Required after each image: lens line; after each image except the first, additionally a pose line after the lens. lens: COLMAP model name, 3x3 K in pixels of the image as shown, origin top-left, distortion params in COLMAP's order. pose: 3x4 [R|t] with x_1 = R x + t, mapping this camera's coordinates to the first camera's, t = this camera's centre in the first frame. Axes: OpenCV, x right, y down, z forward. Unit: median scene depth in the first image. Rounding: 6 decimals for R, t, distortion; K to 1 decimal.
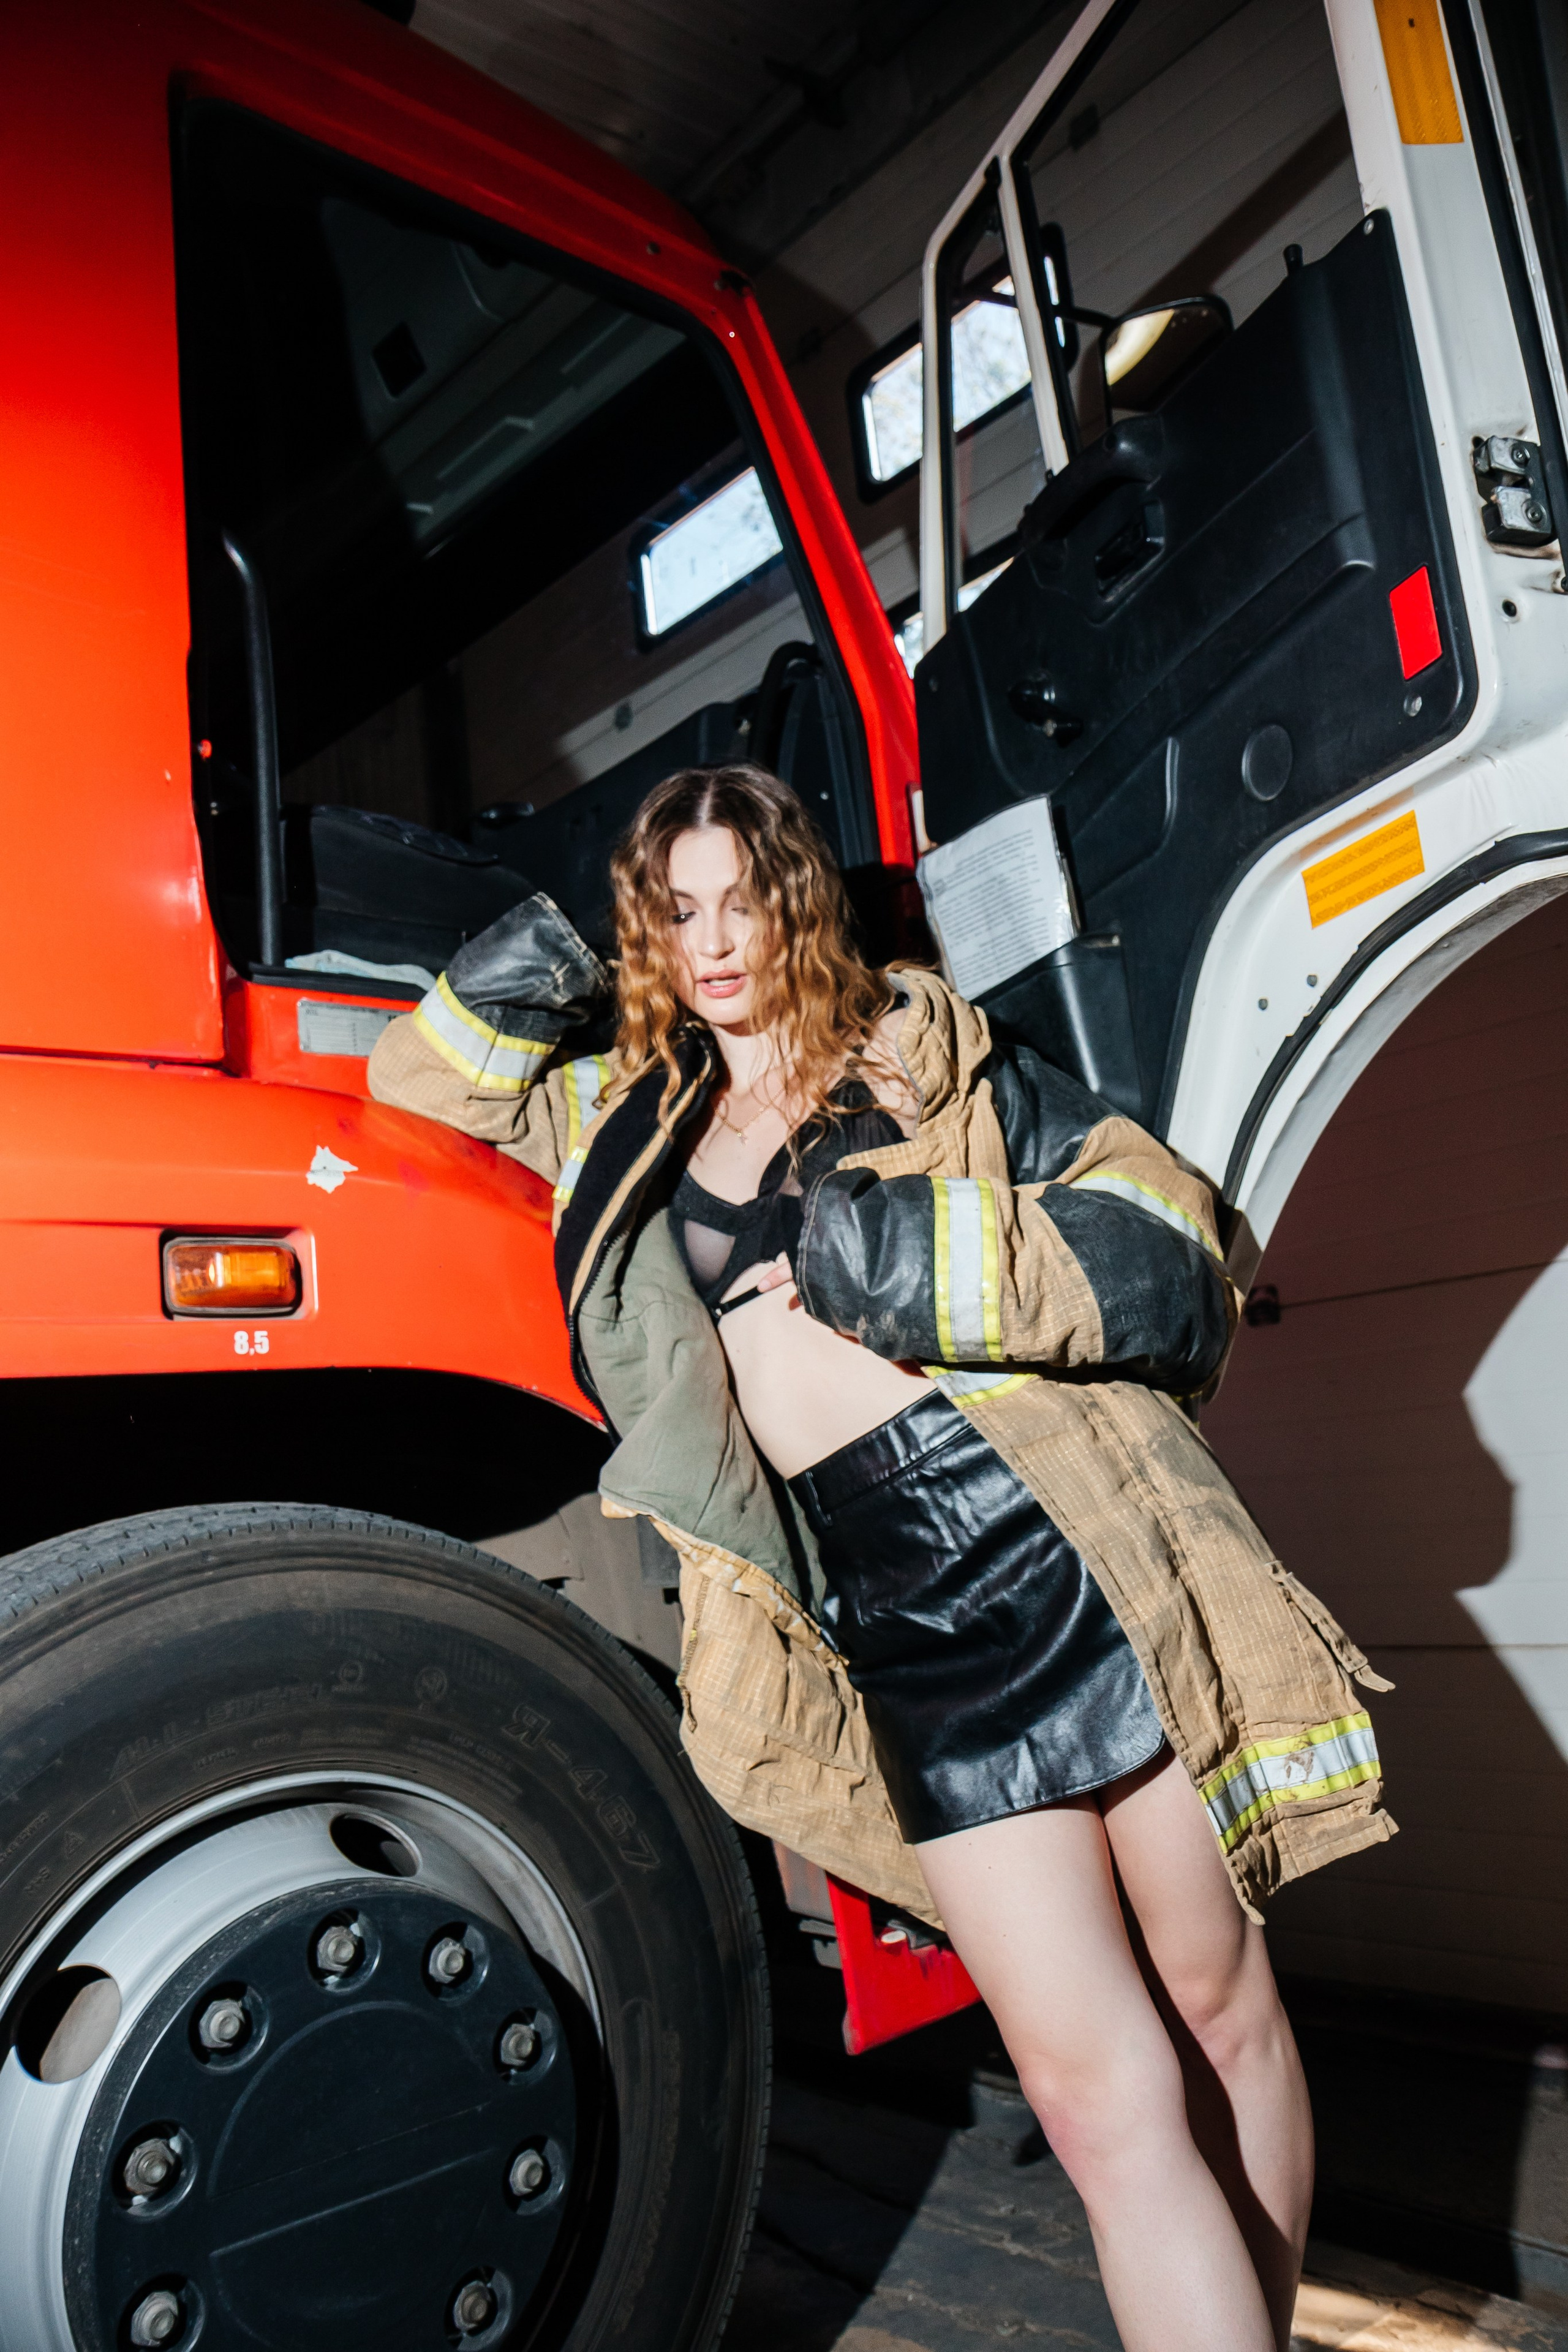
lens RADIAL K [[1839.0, 0, 784.0], [0, 1839.0, 1176.0], [0, 0, 1]] dist [-0.091312, 0.102368]
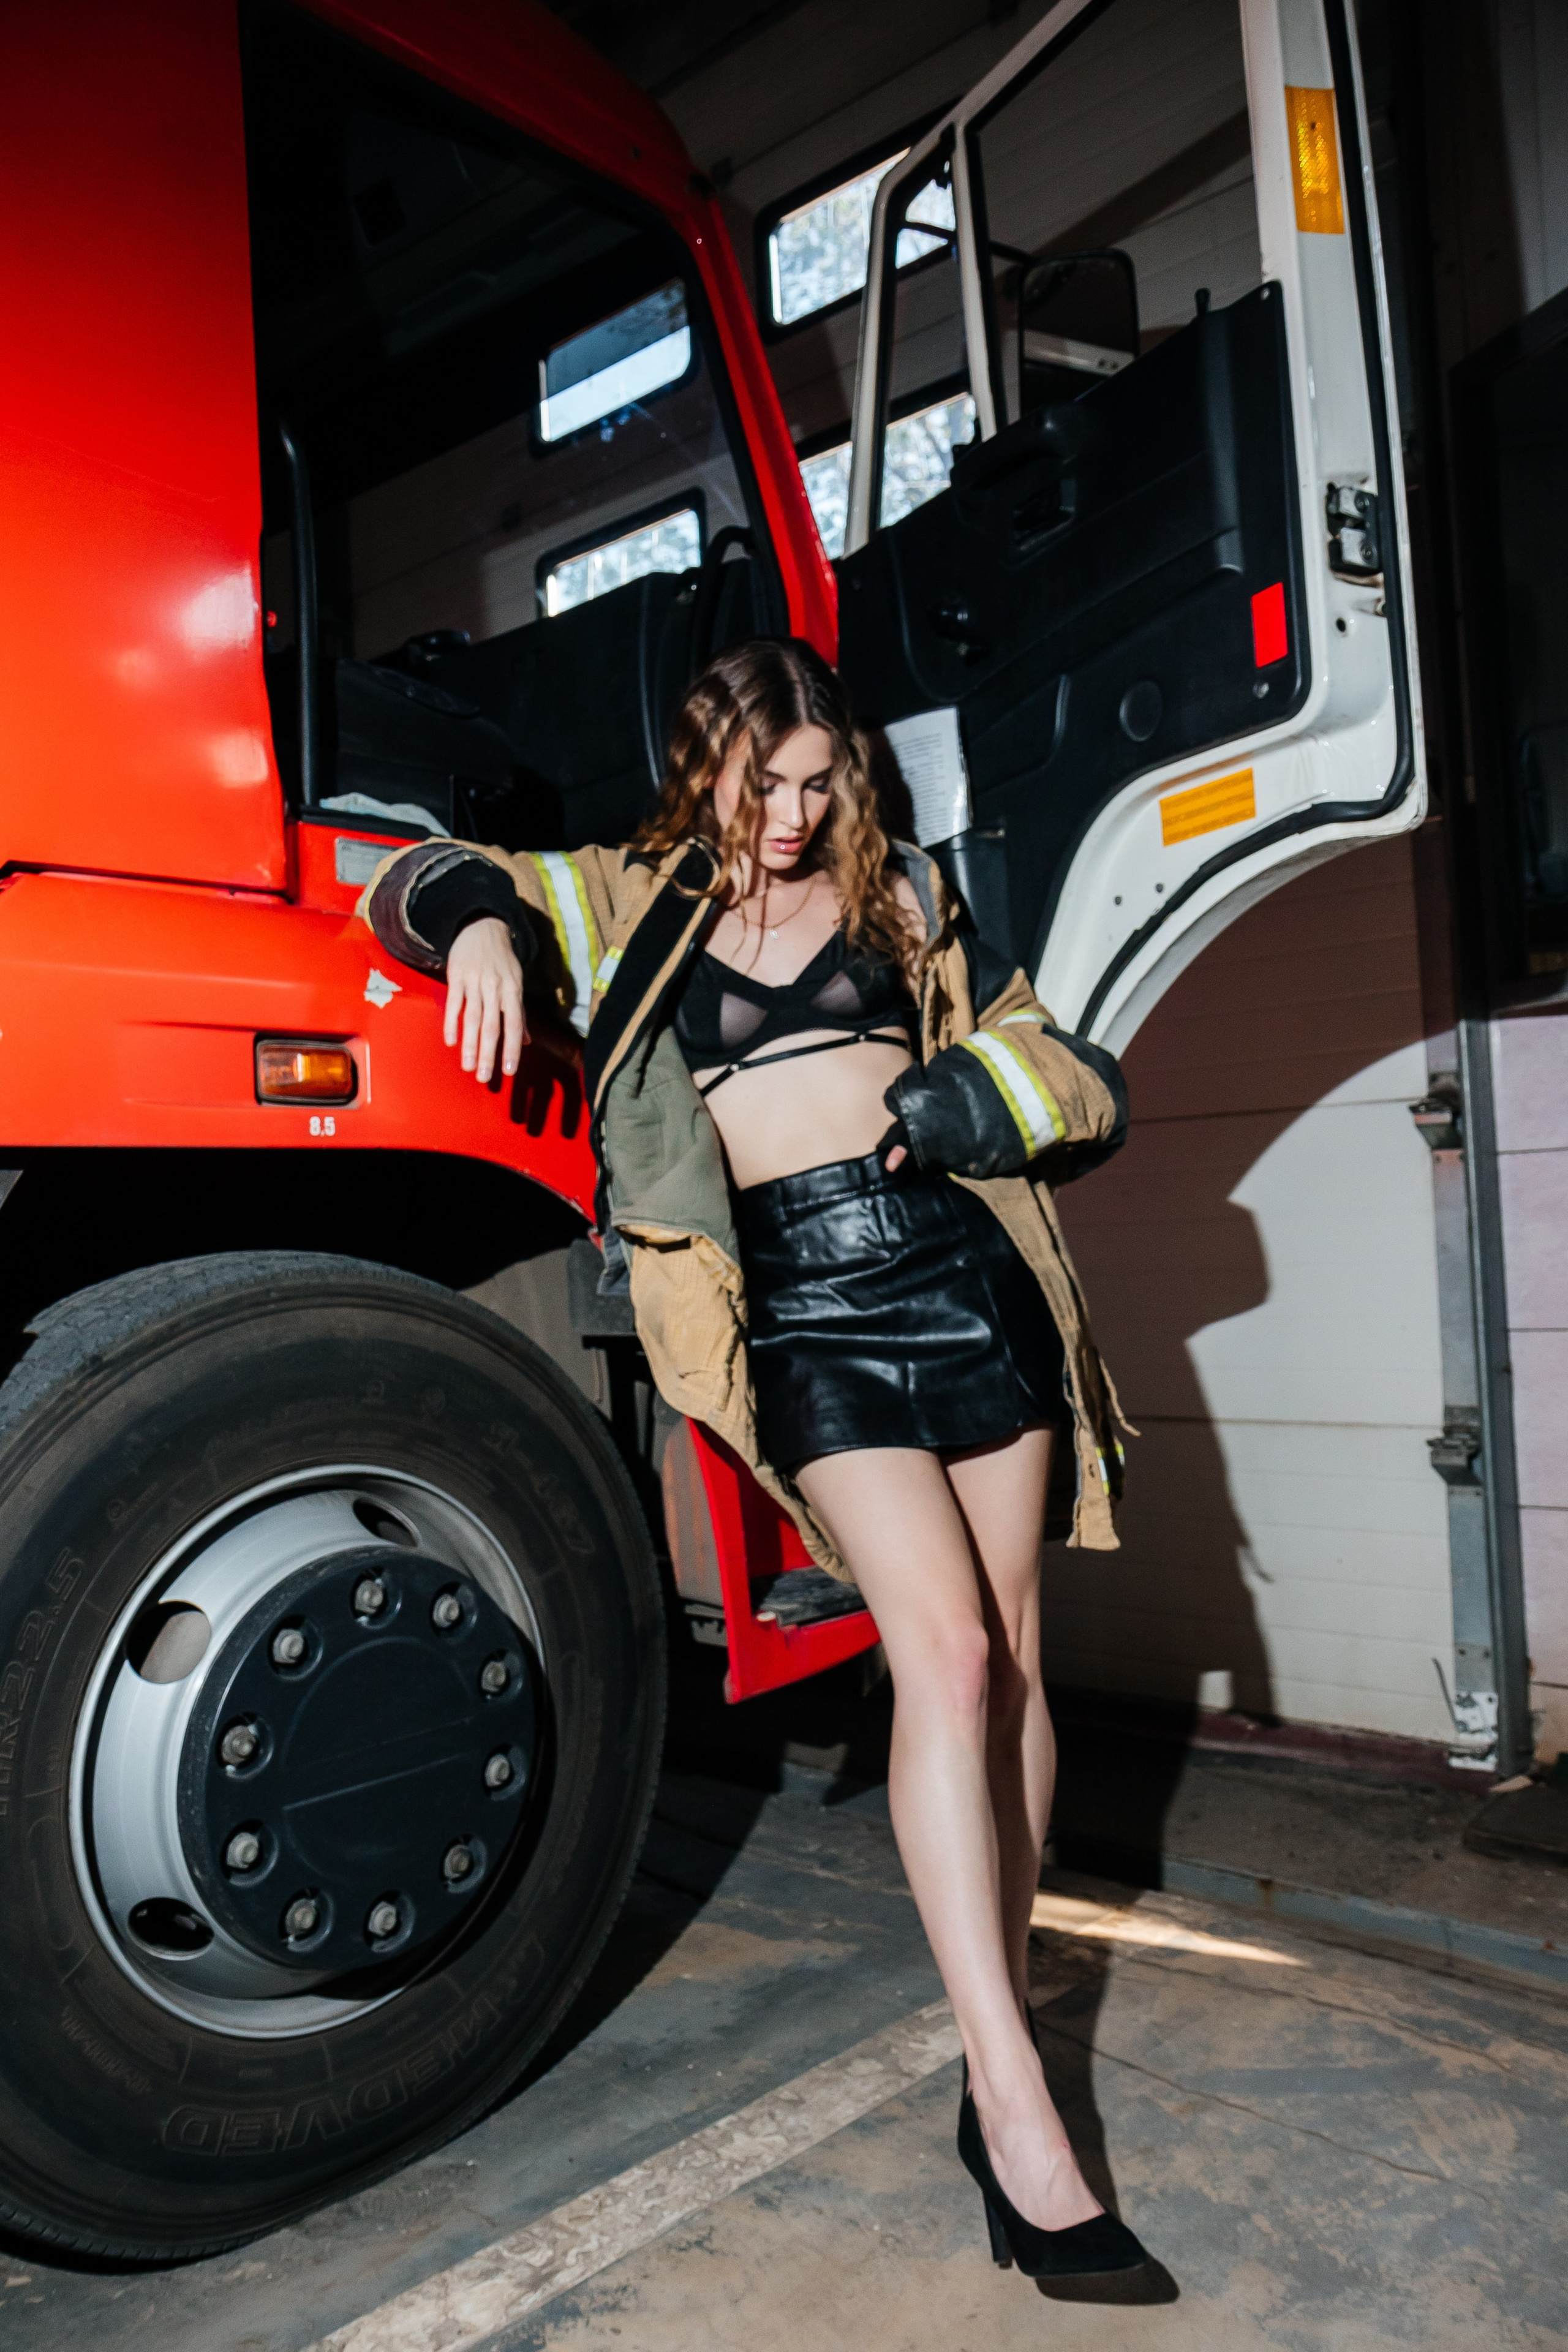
lens RADIAL K [[1839.0, 0, 784.0], [0, 1839.0, 1176.0], [0, 0, 1]] dist [-0.091312, 0.102368]
pose [[0.990831, 0.056445, 0.122749, -0.121839], [-0.071062, 0.990449, 0.118158, -0.043362], [-0.114907, -0.125798, 0.985379, -0.264348]]
